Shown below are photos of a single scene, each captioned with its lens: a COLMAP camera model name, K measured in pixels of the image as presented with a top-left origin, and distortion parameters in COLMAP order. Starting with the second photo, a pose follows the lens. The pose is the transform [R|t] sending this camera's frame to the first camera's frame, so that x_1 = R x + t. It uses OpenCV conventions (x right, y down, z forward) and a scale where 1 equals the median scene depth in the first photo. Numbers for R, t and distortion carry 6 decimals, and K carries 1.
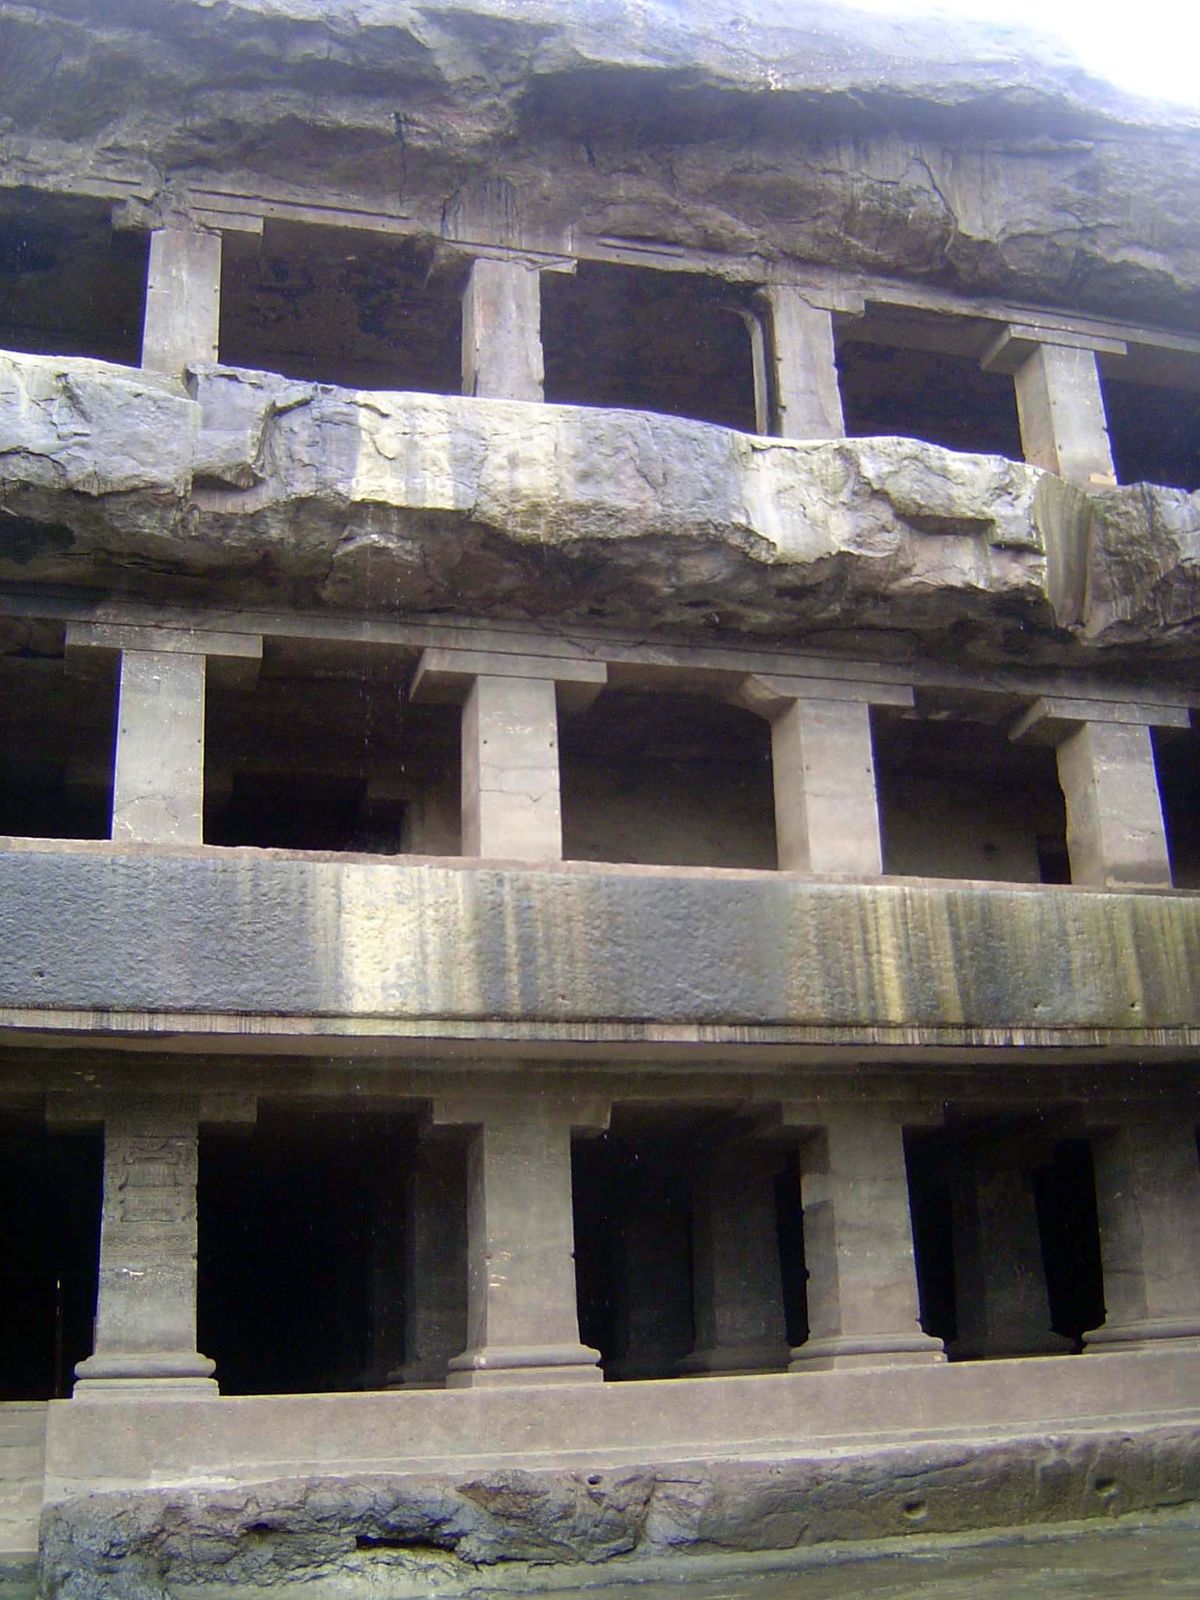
lens RADIAL K [[1830.4, 0, 598.4], [0, 1830.4, 801.8], [0, 0, 1]] dist [-0.169678, 0.000000]
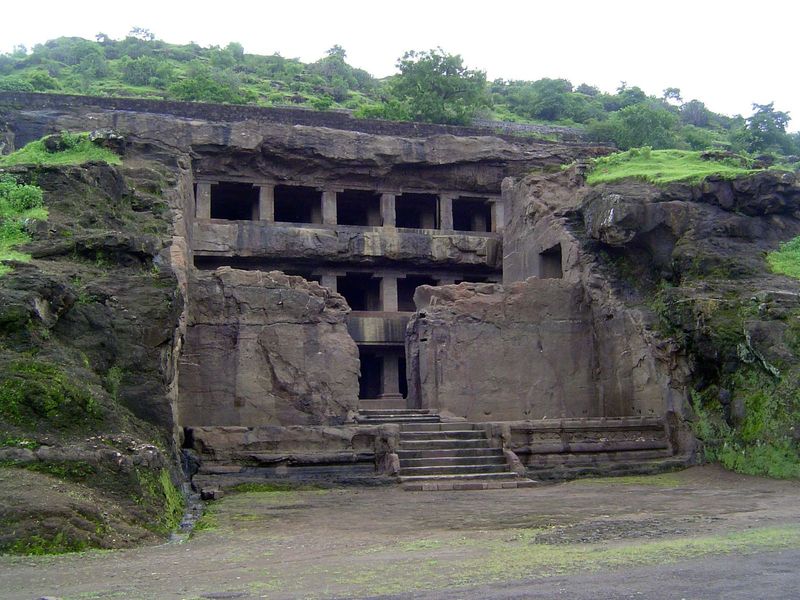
lens RADIAL K [[915.2, 0, 400.0], [0, 915.2, 299.7], [0, 0, 1]] dist [-0.169678, 0.000000]
pose [[0.999738, 0.022629, 0.003432, -0.021924], [-0.022885, 0.985678, 0.167077, -0.468641], [0.000398, -0.167112, 0.985938, -1.774300]]
